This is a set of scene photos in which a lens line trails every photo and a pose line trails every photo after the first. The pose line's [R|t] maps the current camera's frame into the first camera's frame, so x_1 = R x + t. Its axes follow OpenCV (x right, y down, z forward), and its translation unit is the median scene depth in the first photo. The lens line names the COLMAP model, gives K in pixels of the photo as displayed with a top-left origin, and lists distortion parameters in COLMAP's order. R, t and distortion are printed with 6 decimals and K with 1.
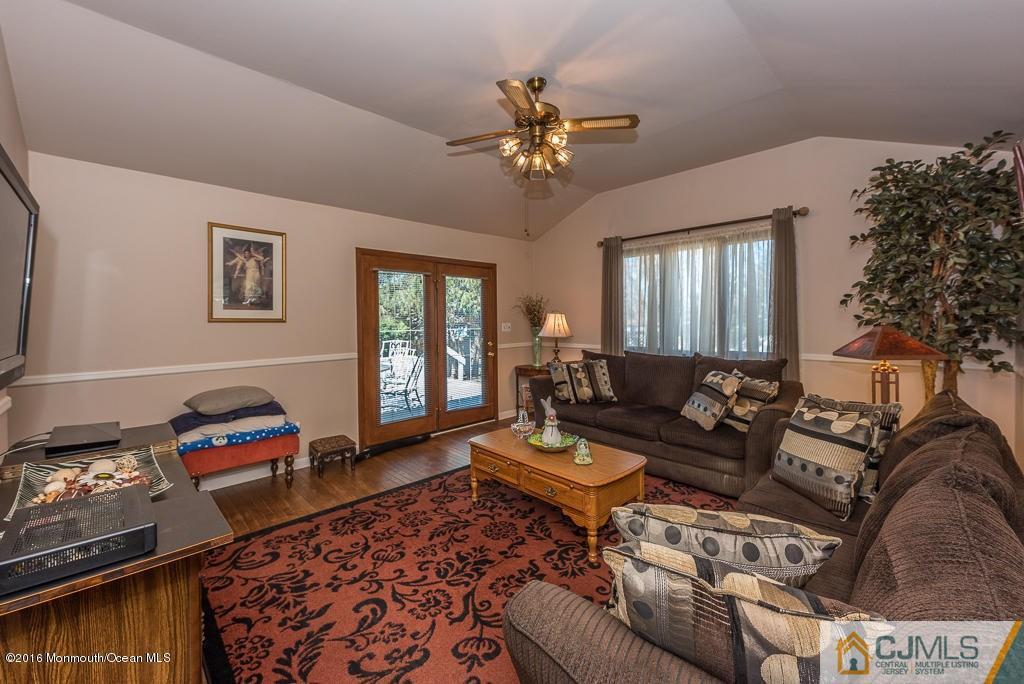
lens RADIAL K [[408.5, 0, 522.7], [0, 408.5, 327.4], [0, 0, 1]] dist [0.003175, -0.001100]
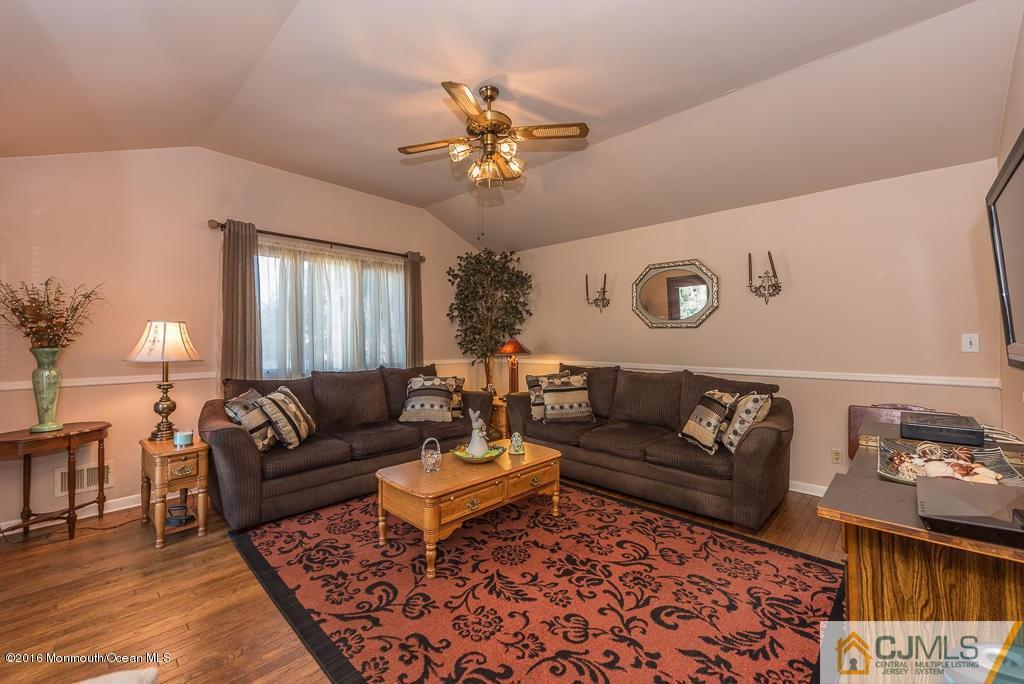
lens RADIAL K [[408.5, 0, 513.9], [0, 408.5, 336.1], [0, 0, 1]] dist [0.003175, -0.001100]
pose [[-0.015885, 0.015115, 0.999760, -1.044752], [0.030145, 0.999438, -0.014631, 0.019198], [-0.999419, 0.029905, -0.016332, 1.055306]]
